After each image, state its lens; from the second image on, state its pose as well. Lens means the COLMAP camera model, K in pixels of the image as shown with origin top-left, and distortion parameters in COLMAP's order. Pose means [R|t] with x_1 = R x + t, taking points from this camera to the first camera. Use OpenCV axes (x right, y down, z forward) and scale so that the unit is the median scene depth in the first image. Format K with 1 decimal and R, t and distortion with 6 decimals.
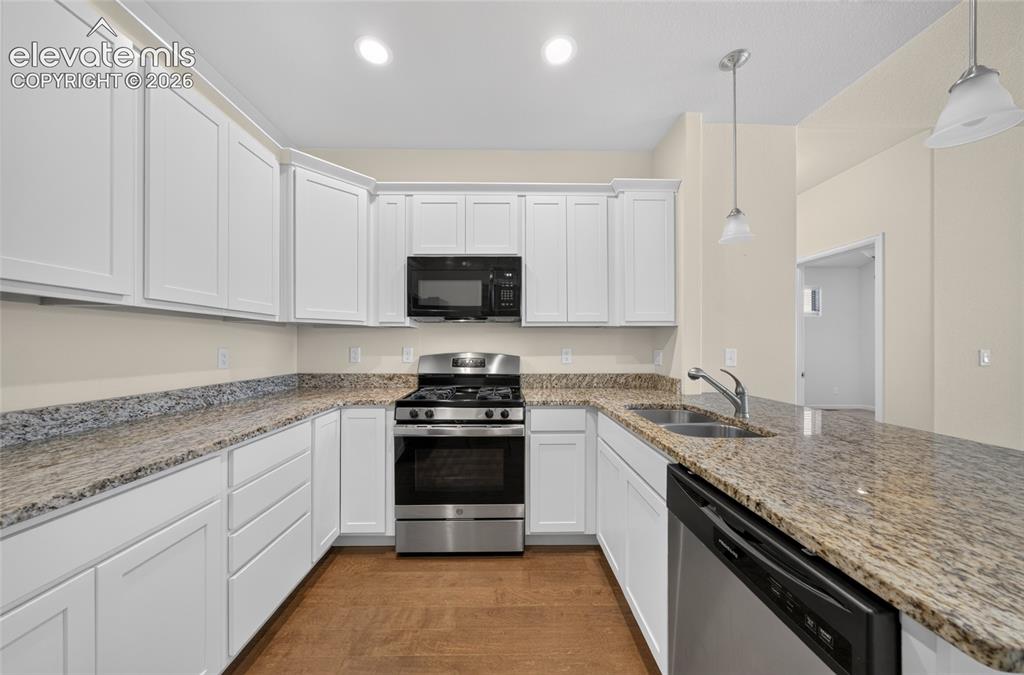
lens RADIAL K [[347.8, 0, 507.5], [0, 347.8, 346.1], [0, 0, 1]] dist [-0.001520, 0.000106]
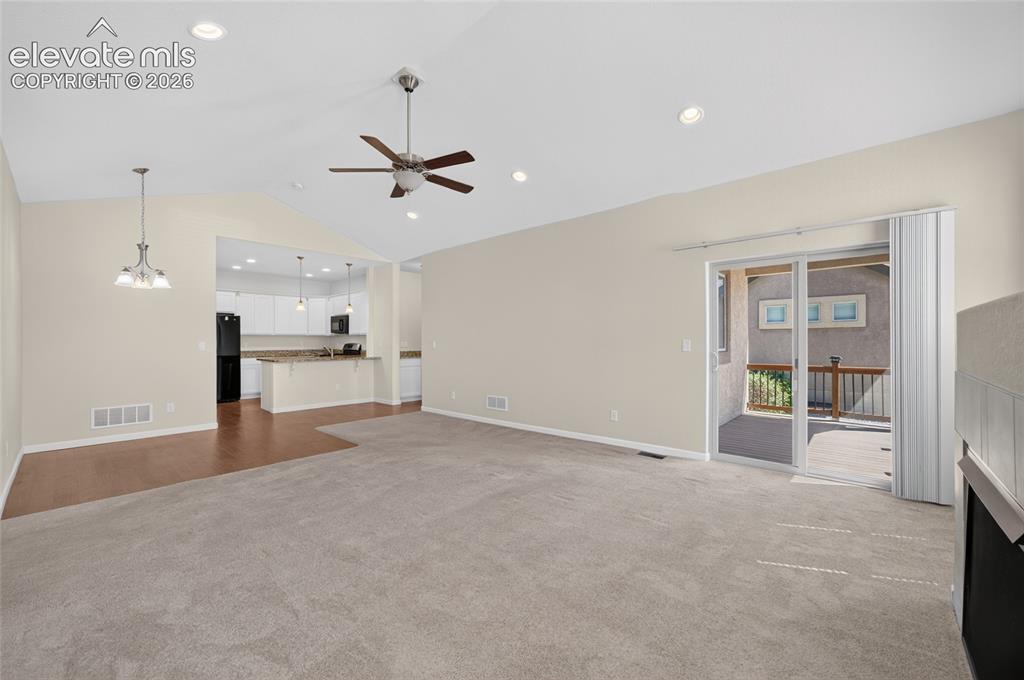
lens RADIAL K [[417.0, 0, 512.0], [0, 417.0, 340.0], [0, 0, 1]] dist [-0.000207, 0.000064]
pose [[0.727079, -0.003553, -0.686544, 4.617956], [0.001972, 0.999993, -0.003086, 0.004243], [0.686551, 0.000890, 0.727081, -0.983244]]
